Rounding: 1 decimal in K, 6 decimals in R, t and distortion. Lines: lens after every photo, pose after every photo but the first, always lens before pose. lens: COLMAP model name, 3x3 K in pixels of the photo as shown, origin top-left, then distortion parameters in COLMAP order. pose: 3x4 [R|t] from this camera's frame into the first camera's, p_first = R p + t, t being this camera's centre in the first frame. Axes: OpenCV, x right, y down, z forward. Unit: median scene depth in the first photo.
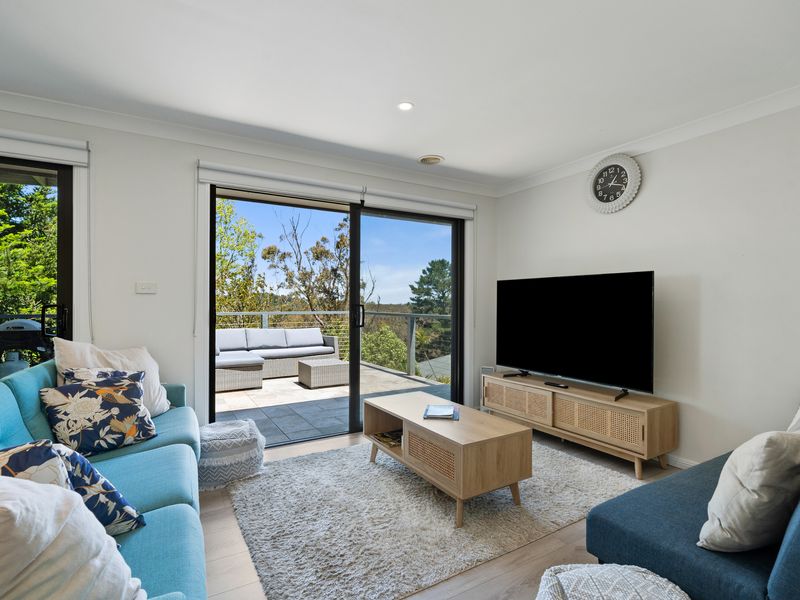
lens RADIAL K [[397.2, 0, 397.3], [0, 397.2, 303.8], [0, 0, 1]] dist [-0.001376, 0.000177]
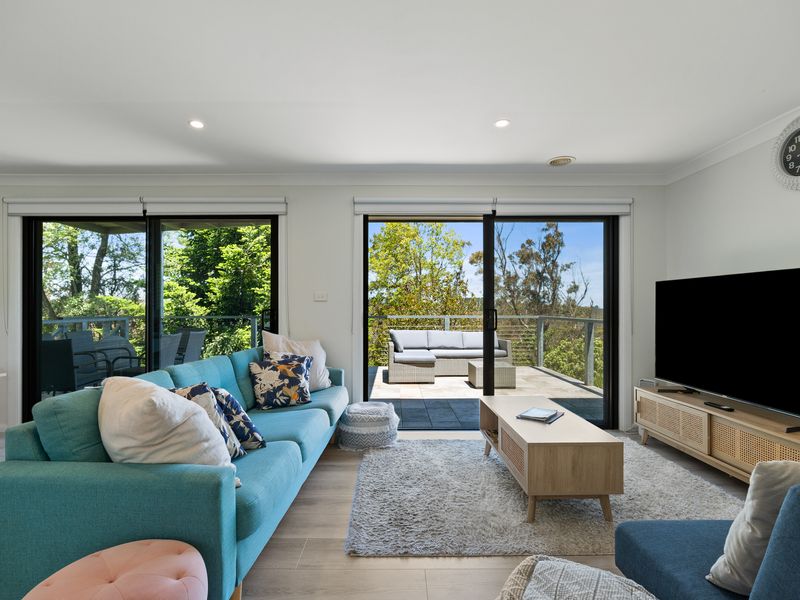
lens RADIAL K [[397.0, 0, 399.0], [0, 397.0, 307.2], [0, 0, 1]] dist [-0.000826, 0.000662]
pose [[0.870275, -0.002107, -0.492562, 0.261586], [0.000957, 0.999996, -0.002586, -0.000649], [0.492566, 0.001780, 0.870273, -0.053842]]
